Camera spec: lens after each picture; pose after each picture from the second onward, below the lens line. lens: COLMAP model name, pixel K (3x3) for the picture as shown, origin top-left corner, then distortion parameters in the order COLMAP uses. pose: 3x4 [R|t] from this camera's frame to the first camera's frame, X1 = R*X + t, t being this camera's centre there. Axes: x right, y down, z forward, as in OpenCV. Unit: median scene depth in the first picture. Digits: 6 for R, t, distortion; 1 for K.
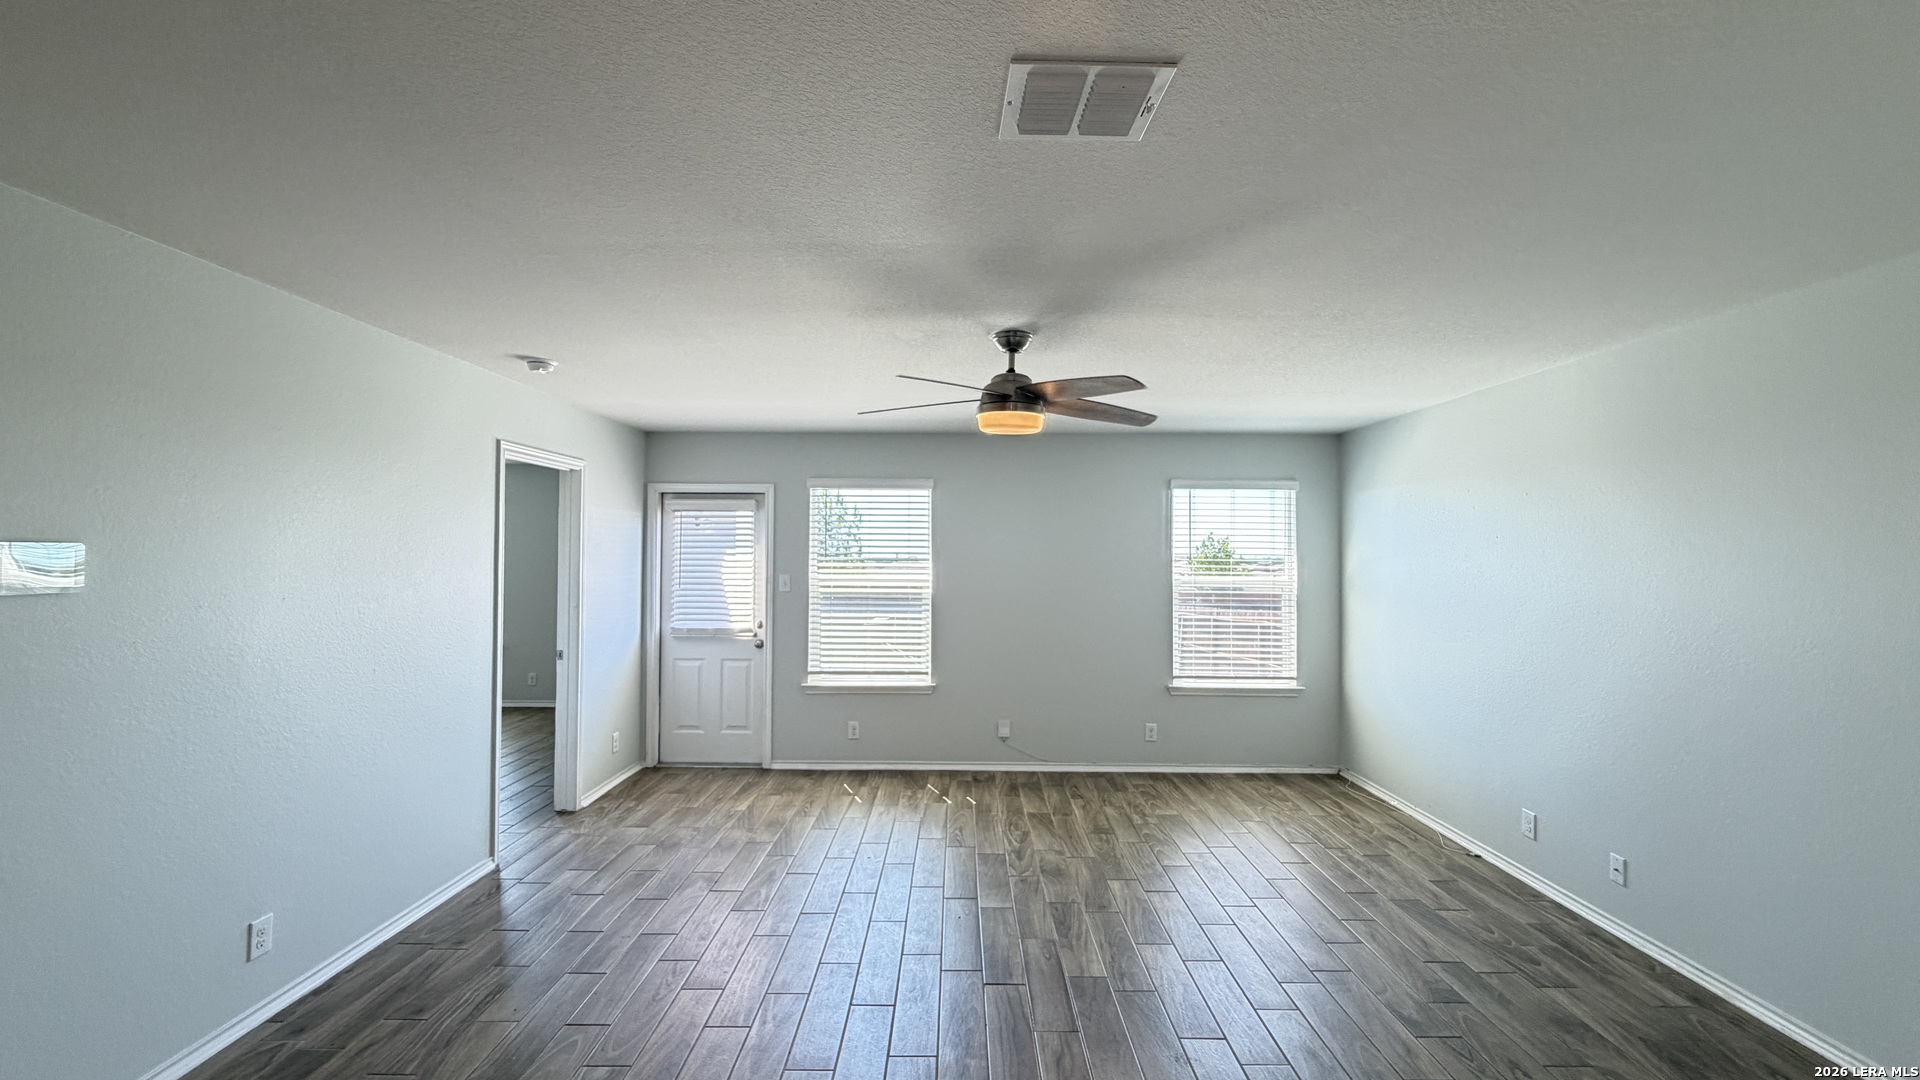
lens RADIAL K [[773.4, 0, 954.6], [0, 773.4, 547.3], [0, 0, 1]] dist [-0.001320, -0.000107]
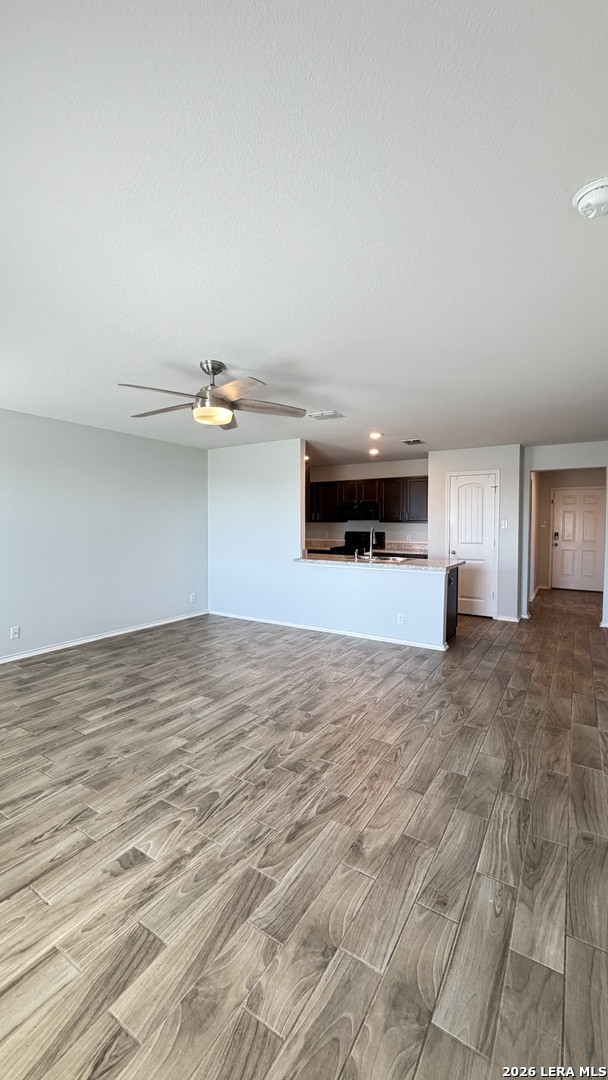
lens RADIAL K [[435.0, 0, 300.9], [0, 435.0, 537.6], [0, 0, 1]] dist [-0.001320, -0.000107]
pose [[-0.847016, -0.027703, 0.530845, -0.530738], [-0.013372, 0.999435, 0.030822, 0.063649], [-0.531399, 0.019008, -0.846908, 1.493603]]
